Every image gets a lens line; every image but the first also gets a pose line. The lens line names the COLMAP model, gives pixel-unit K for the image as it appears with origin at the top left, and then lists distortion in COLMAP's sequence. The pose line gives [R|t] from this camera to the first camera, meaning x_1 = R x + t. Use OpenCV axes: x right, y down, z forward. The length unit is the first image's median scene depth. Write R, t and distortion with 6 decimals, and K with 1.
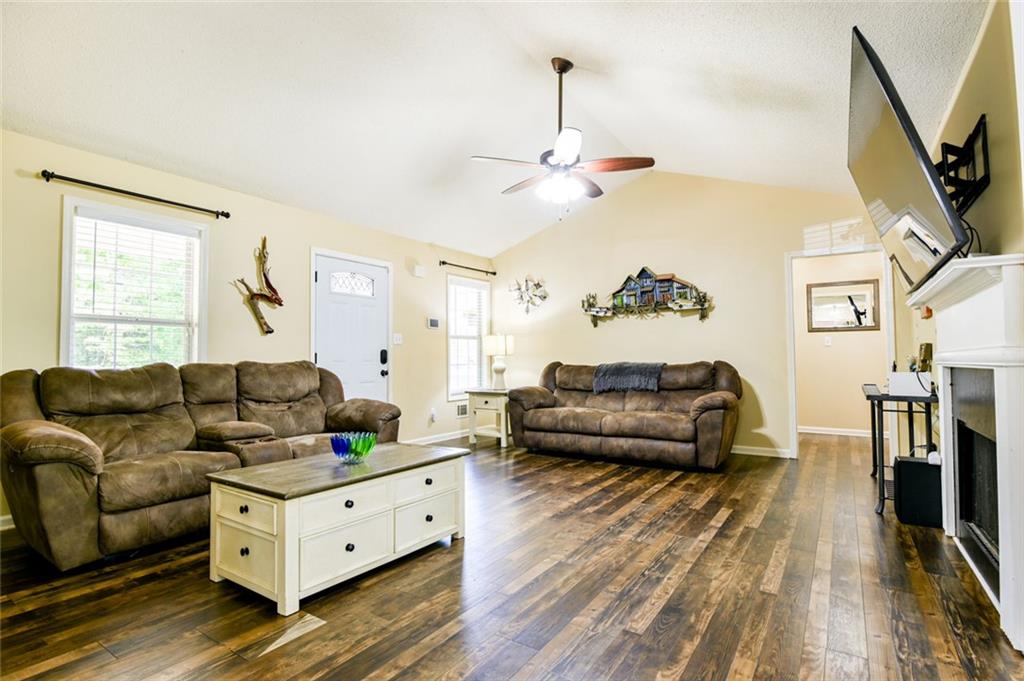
lens RADIAL K [[504.2, 0, 519.0], [0, 504.2, 342.4], [0, 0, 1]] dist [-0.012289, -0.000079]
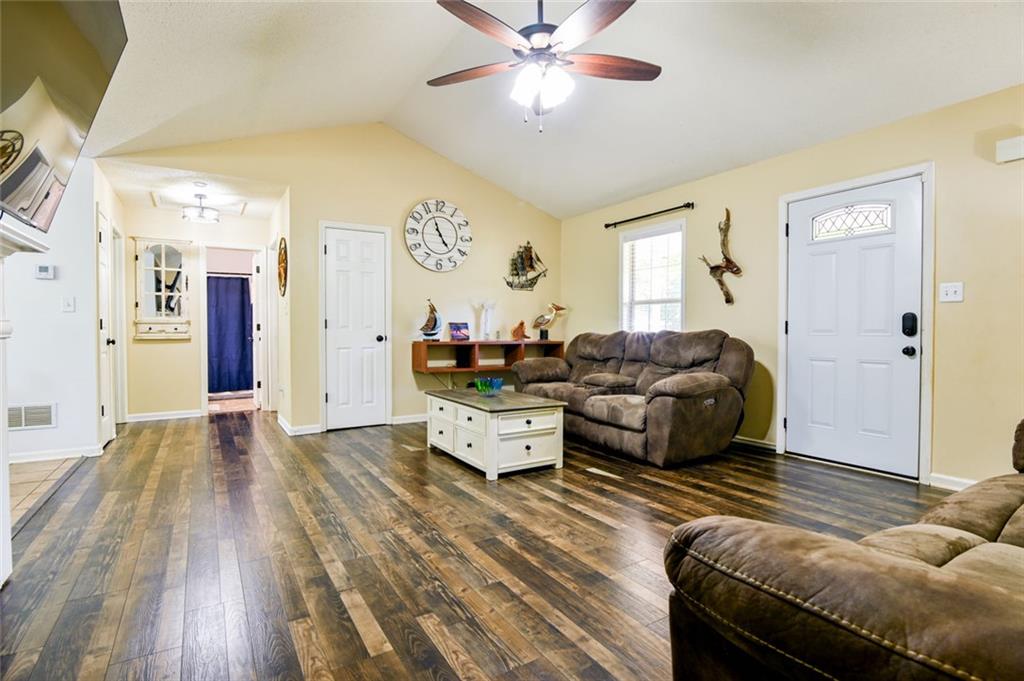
lens RADIAL K [[504.2, 0, 519.0], [0, 504.2, 342.4], [0, 0, 1]] dist [-0.012289, -0.000079]
pose [[-0.419986, 0.033018, -0.906930, 0.805036], [0.034658, 0.999192, 0.020327, 0.035868], [0.906869, -0.022896, -0.420791, 1.365258]]
